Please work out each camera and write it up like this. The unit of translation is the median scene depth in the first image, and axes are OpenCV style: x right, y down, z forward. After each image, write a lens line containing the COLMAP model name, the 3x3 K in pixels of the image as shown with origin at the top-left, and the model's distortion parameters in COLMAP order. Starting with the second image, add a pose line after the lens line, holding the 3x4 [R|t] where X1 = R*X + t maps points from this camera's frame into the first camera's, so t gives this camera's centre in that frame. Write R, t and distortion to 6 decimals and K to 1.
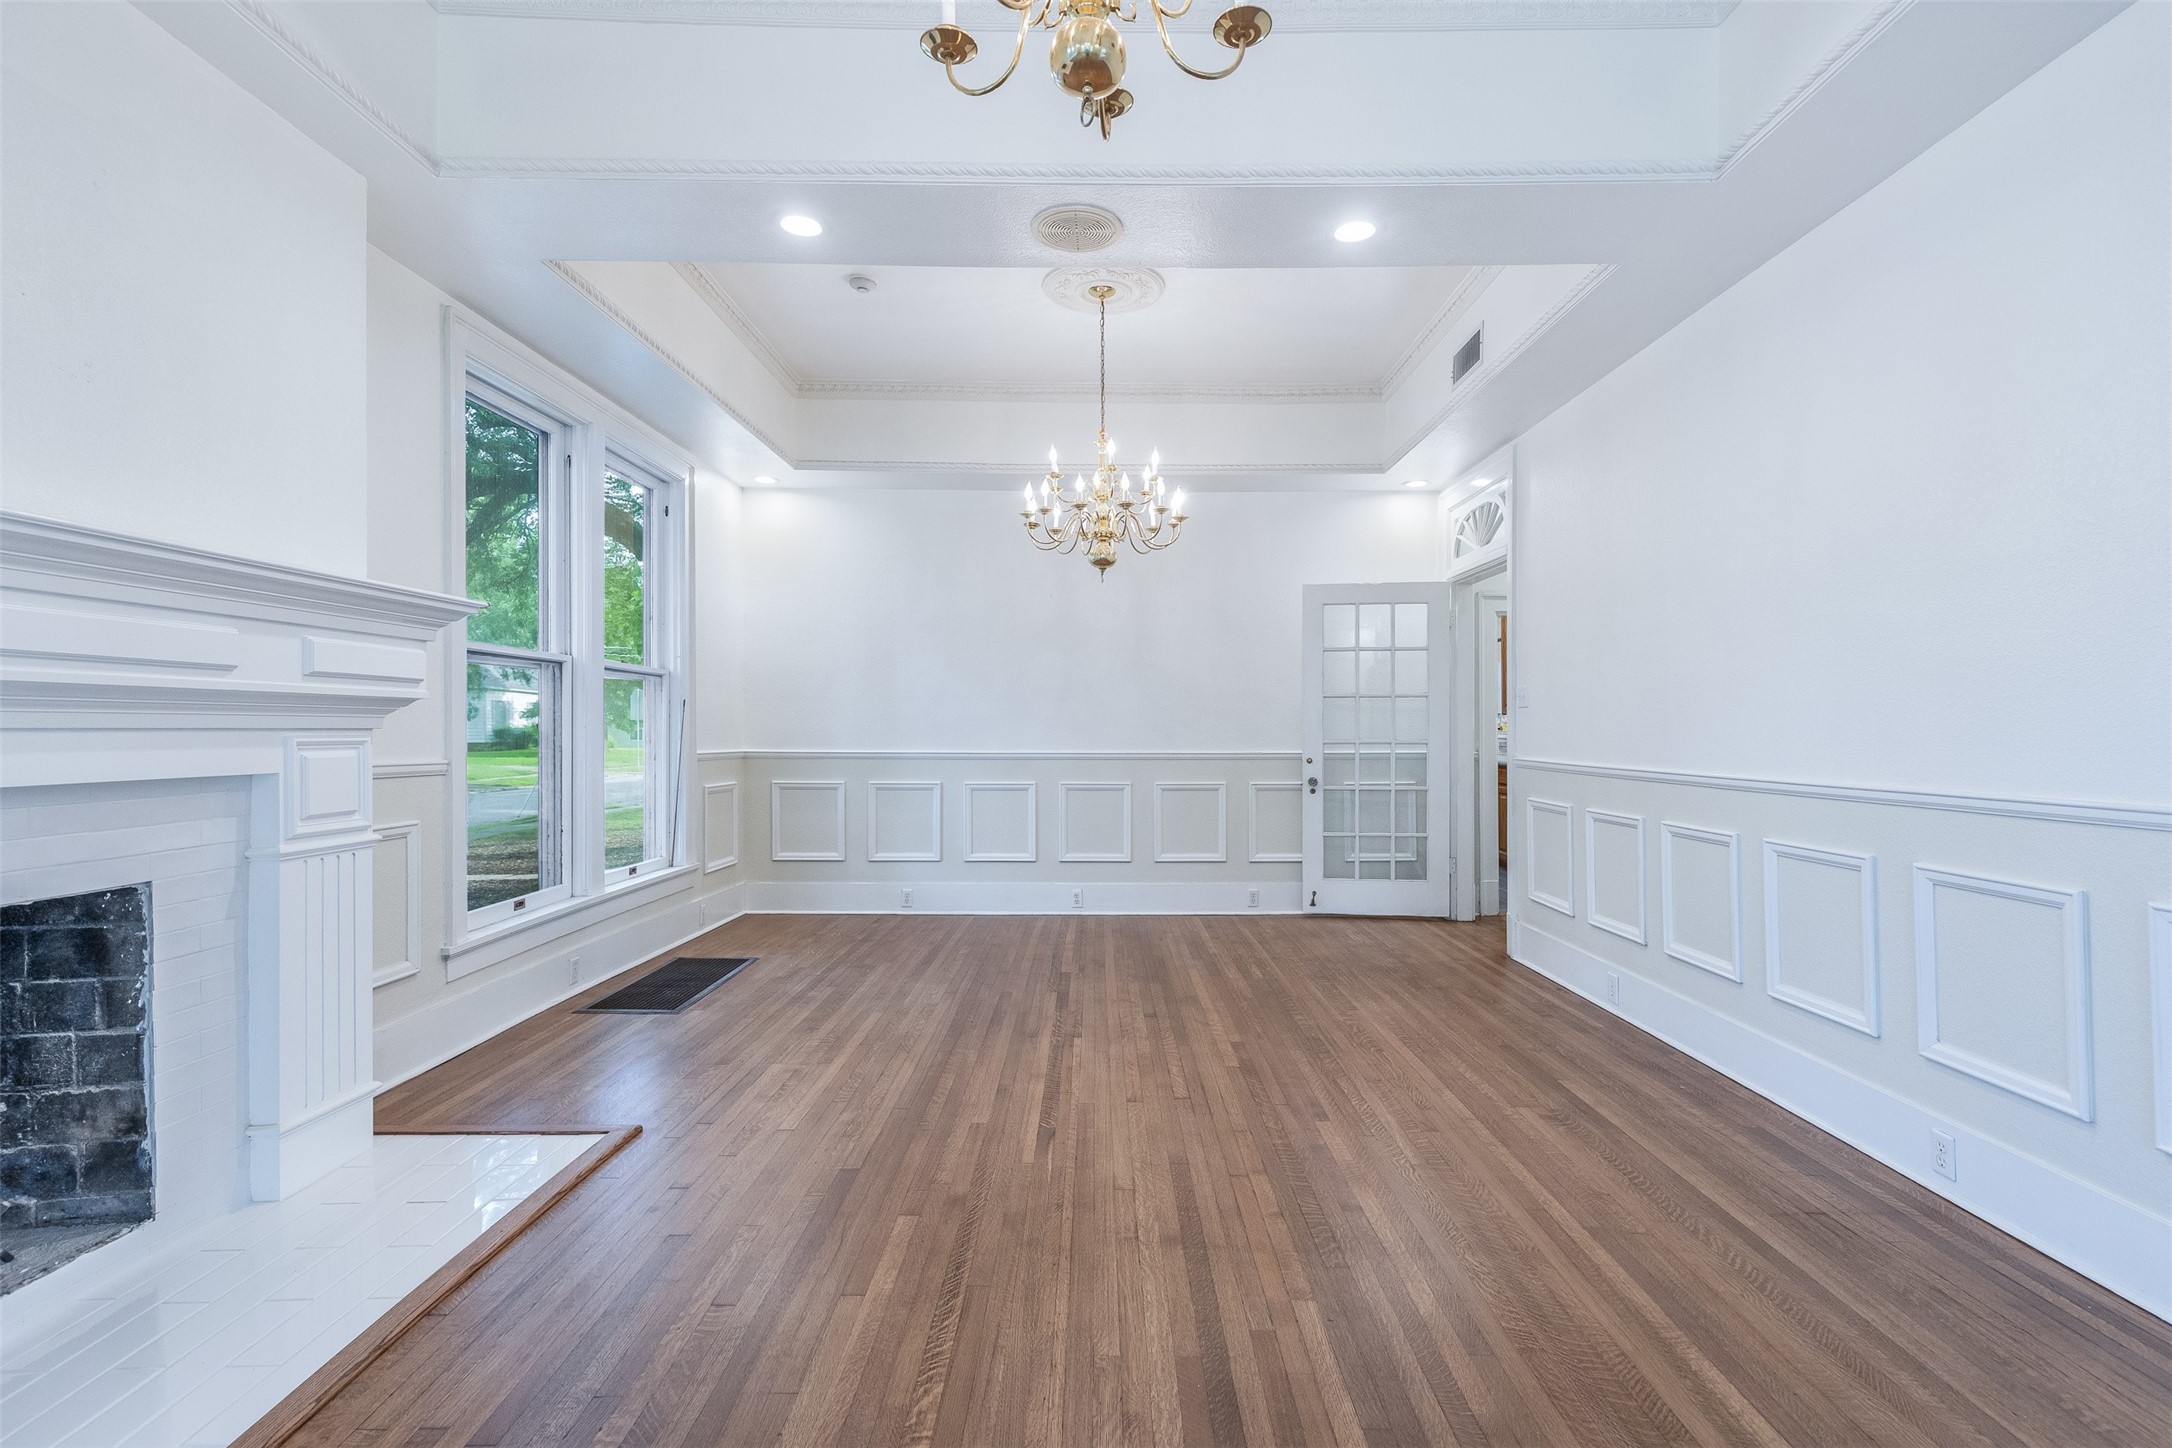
lens RADIAL K [[993.0, 0, 1102.1], [0, 993.0, 733.4], [0, 0, 1]] dist [0.010051, -0.000581]
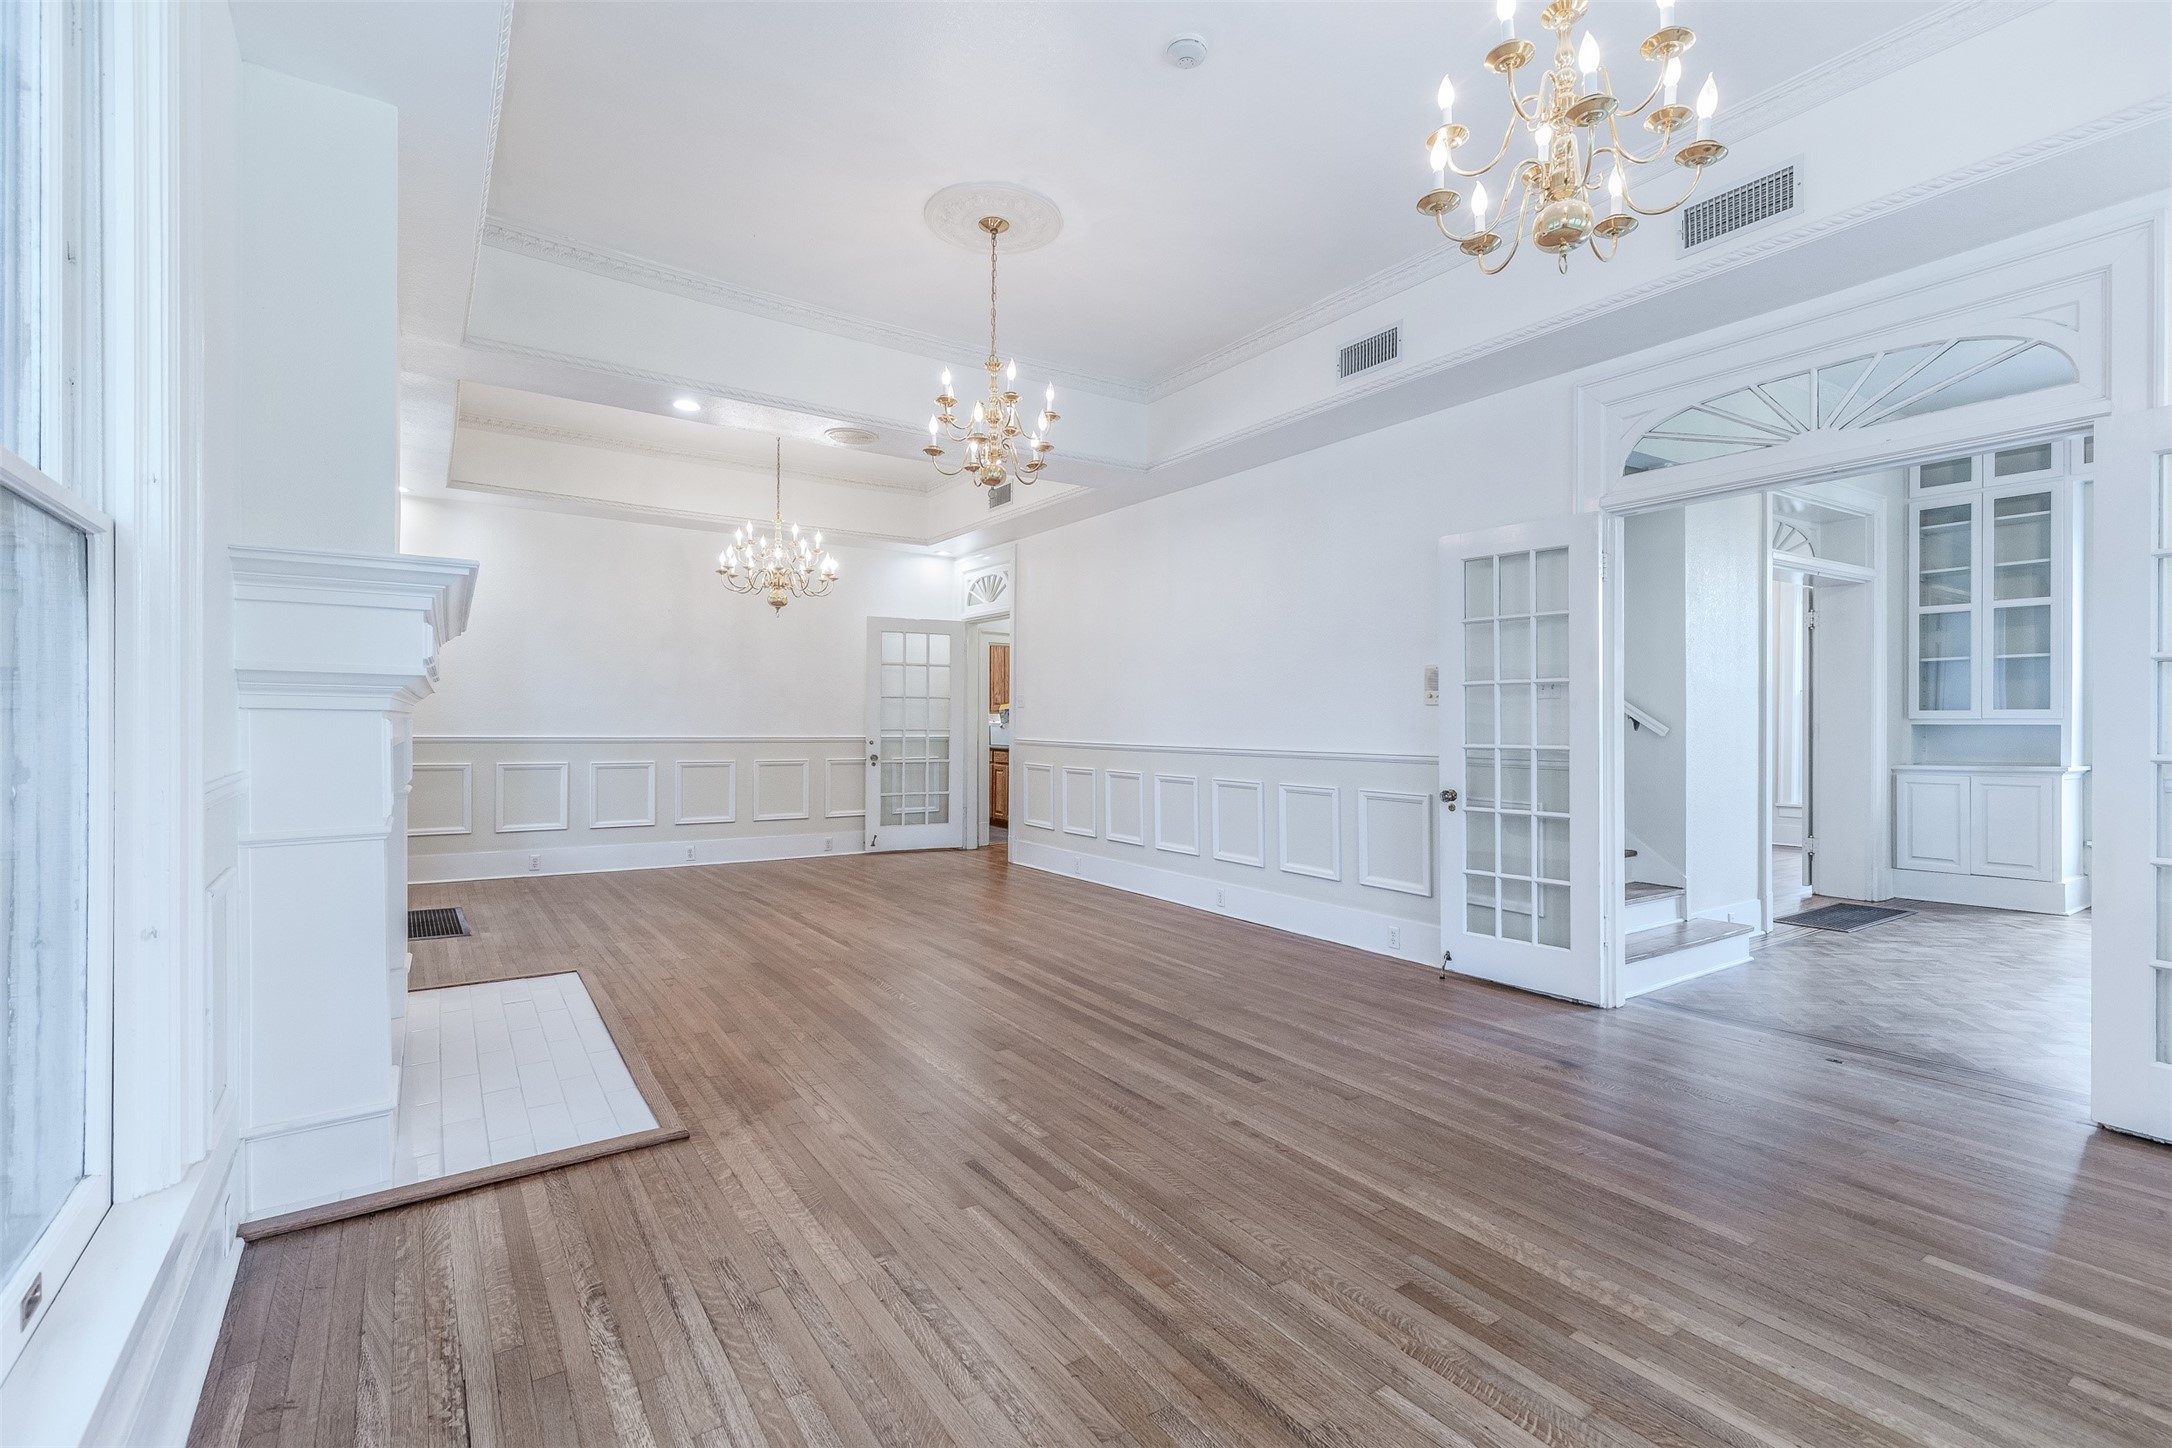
lens RADIAL K [[993.0, 0, 1084.8], [0, 993.0, 723.7], [0, 0, 1]] dist [0.010051, -0.000581]
pose [[0.839373, 0.005198, 0.543530, -0.301074], [-0.003288, 0.999985, -0.004485, 0.006382], [-0.543545, 0.001977, 0.839377, -0.338580]]
